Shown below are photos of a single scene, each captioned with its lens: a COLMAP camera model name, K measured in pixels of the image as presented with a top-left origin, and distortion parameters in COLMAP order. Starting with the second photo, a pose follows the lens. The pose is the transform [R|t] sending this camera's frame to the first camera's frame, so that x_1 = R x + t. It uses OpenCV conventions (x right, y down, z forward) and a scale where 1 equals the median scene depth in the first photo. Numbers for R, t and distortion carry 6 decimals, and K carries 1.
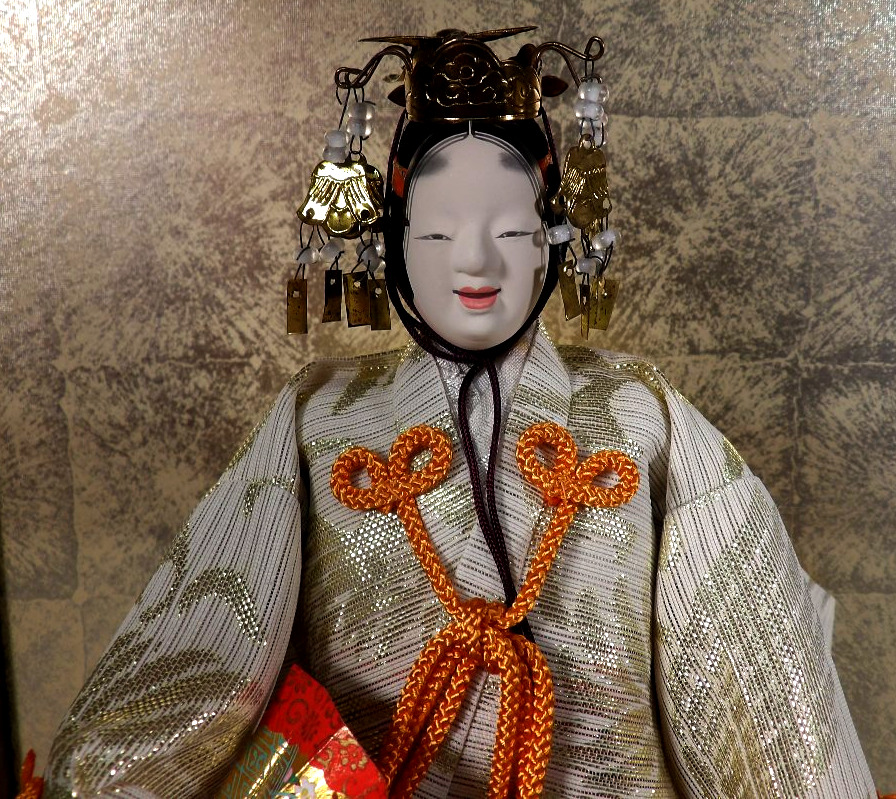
lens RADIAL K [[1025.3, 0, 475.4], [0, 1025.3, 357.1], [0, 0, 1]] dist [-0.001537, -0.169891]
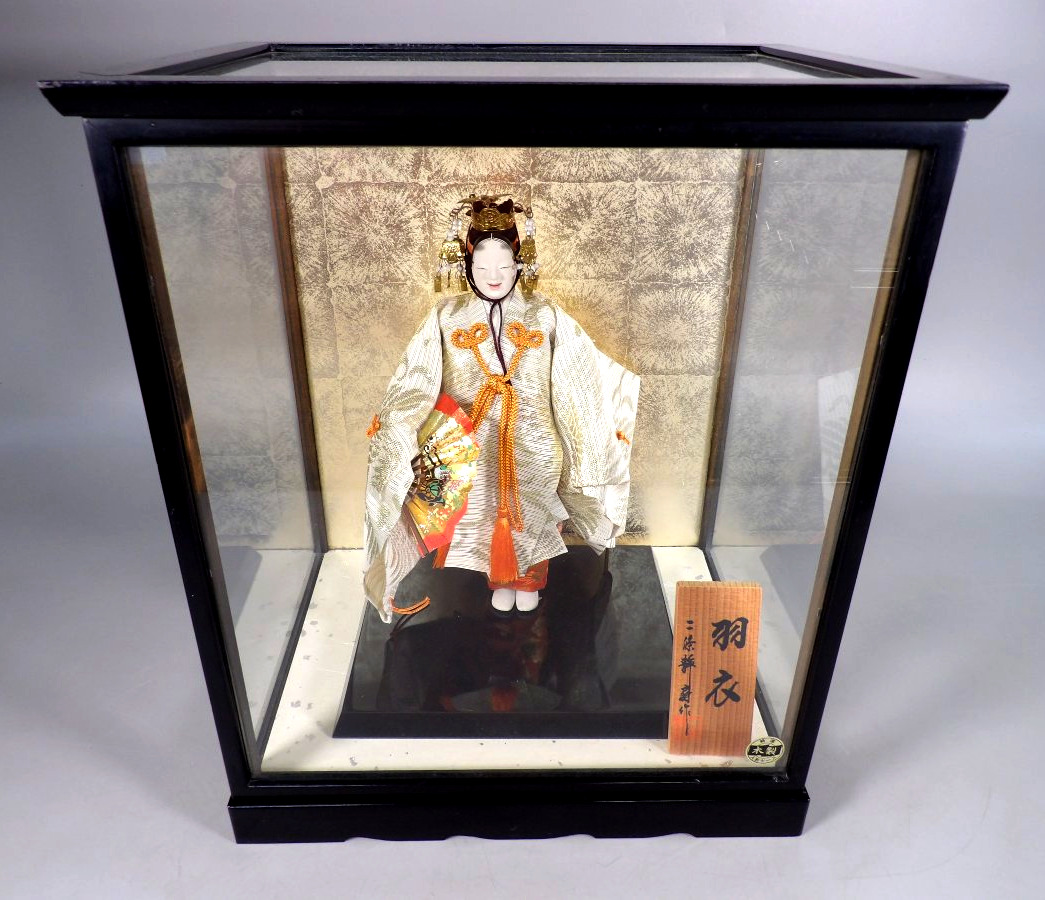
lens RADIAL K [[855.3, 0, 537.8], [0, 855.3, 452.2], [0, 0, 1]] dist [-0.004414, 0.001134]
pose [[0.999581, -0.005279, 0.028446, 0.037654], [-0.003570, 0.953194, 0.302339, -0.238392], [-0.028711, -0.302314, 0.952776, -1.133937]]
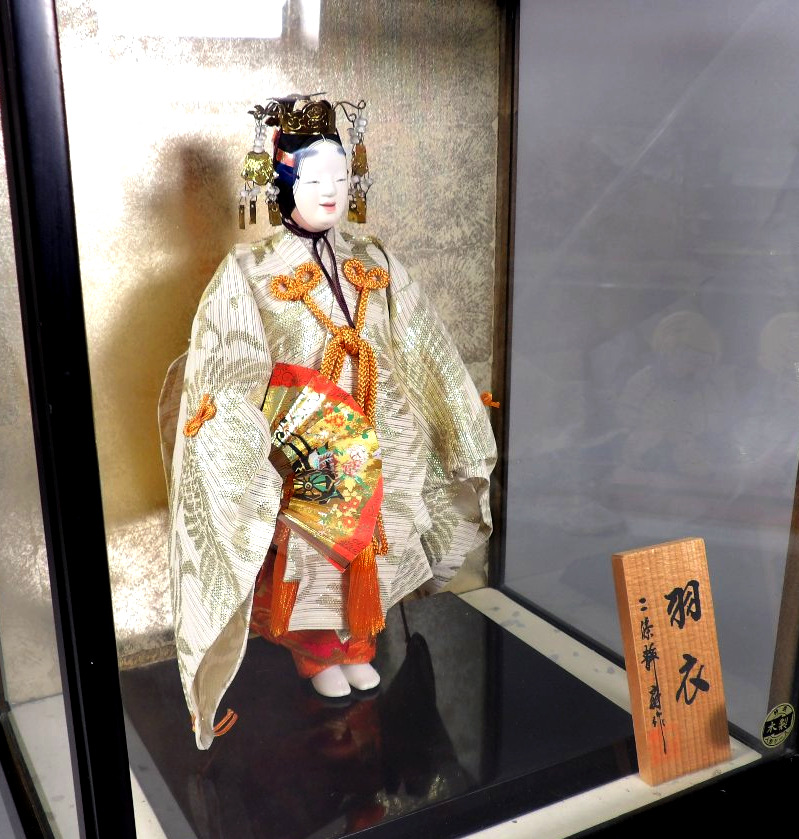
lens RADIAL K [[1012.2, 0, 397.0], [0, 1012.2, 449.2], [0, 0, 1]] dist [-0.013273, -0.061142]
pose [[0.872410, -0.149554, 0.465332, -0.673715], [0.100180, 0.986539, 0.129246, 0.138169], [-0.478398, -0.066138, 0.875649, -0.789682]]
